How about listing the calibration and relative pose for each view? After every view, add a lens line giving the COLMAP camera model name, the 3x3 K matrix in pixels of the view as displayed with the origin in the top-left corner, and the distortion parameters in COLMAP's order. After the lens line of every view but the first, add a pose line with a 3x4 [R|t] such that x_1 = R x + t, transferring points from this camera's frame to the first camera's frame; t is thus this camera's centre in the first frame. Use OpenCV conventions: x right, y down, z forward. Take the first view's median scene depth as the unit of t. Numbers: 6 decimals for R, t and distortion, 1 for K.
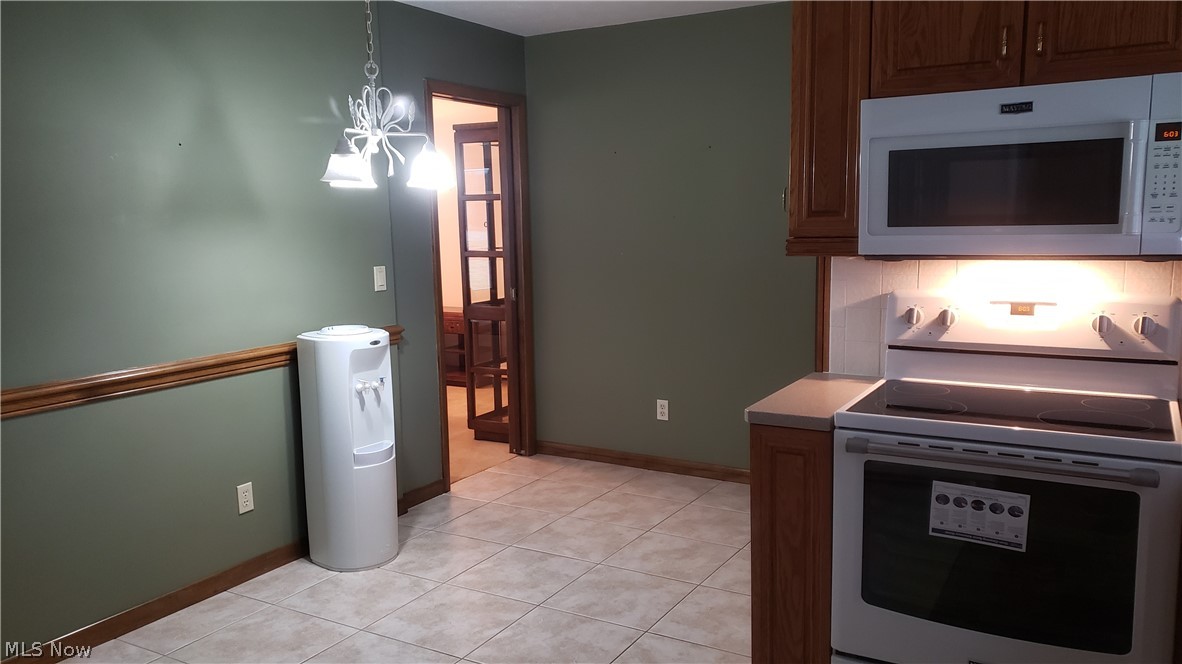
lens RADIAL K [[900.6, 0, 596.0], [0, 900.6, 342.8], [0, 0, 1]] dist [0.030887, -0.008187]
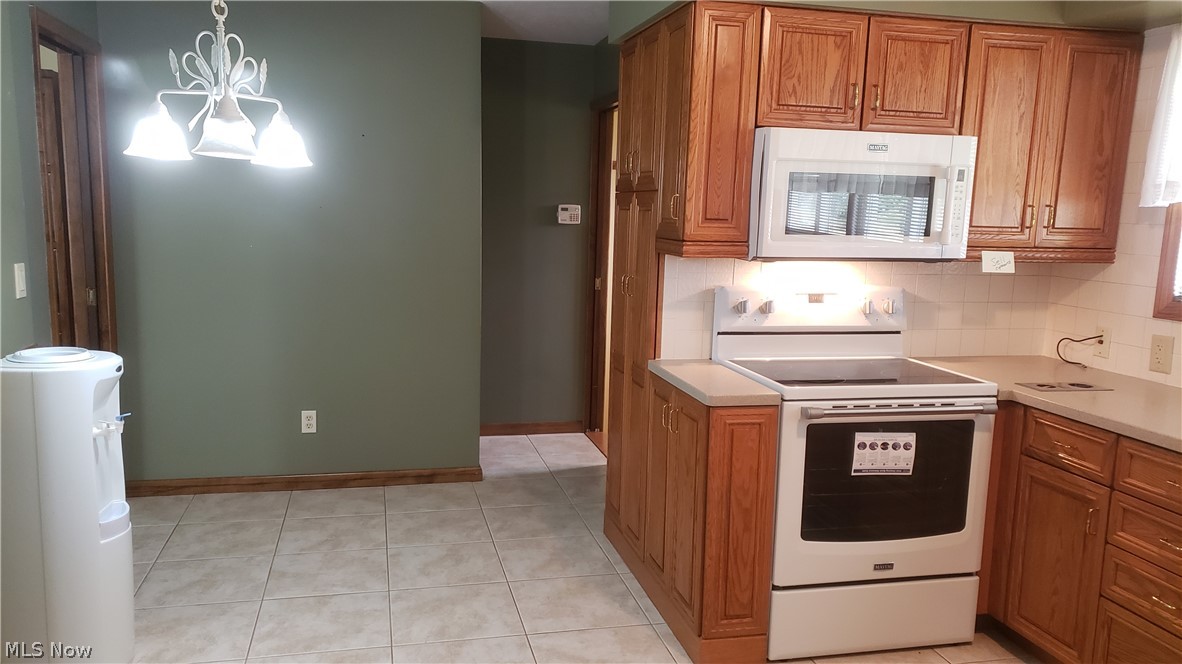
lens RADIAL K [[905.4, 0, 594.4], [0, 905.4, 349.2], [0, 0, 1]] dist [0.057076, -0.084079]
pose [[0.726129, -0.066608, 0.684324, -0.669675], [0.056789, 0.997706, 0.036852, -0.030781], [-0.685209, 0.012102, 0.728246, 0.264735]]
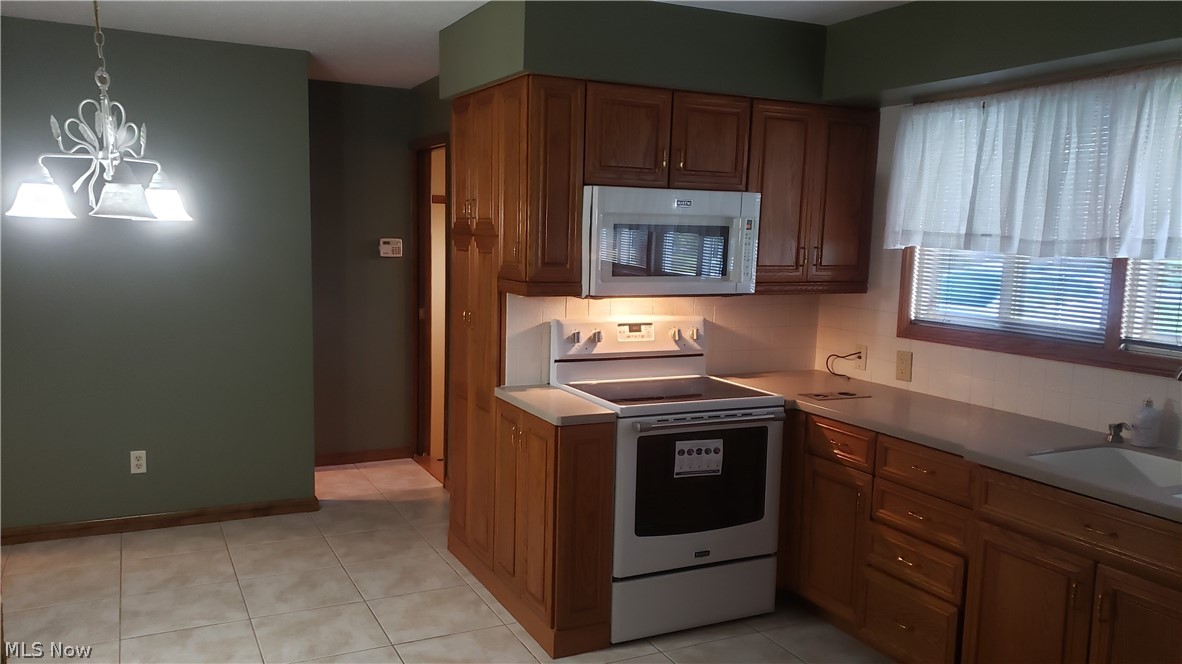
lens RADIAL K [[905.4, 0, 594.4], [0, 905.4, 349.2], [0, 0, 1]] dist [0.057076, -0.084079]
pose [[0.554705, -0.071804, 0.828943, -0.830932], [0.083623, 0.996036, 0.030320, -0.053602], [-0.827834, 0.052500, 0.558511, 0.213020]]
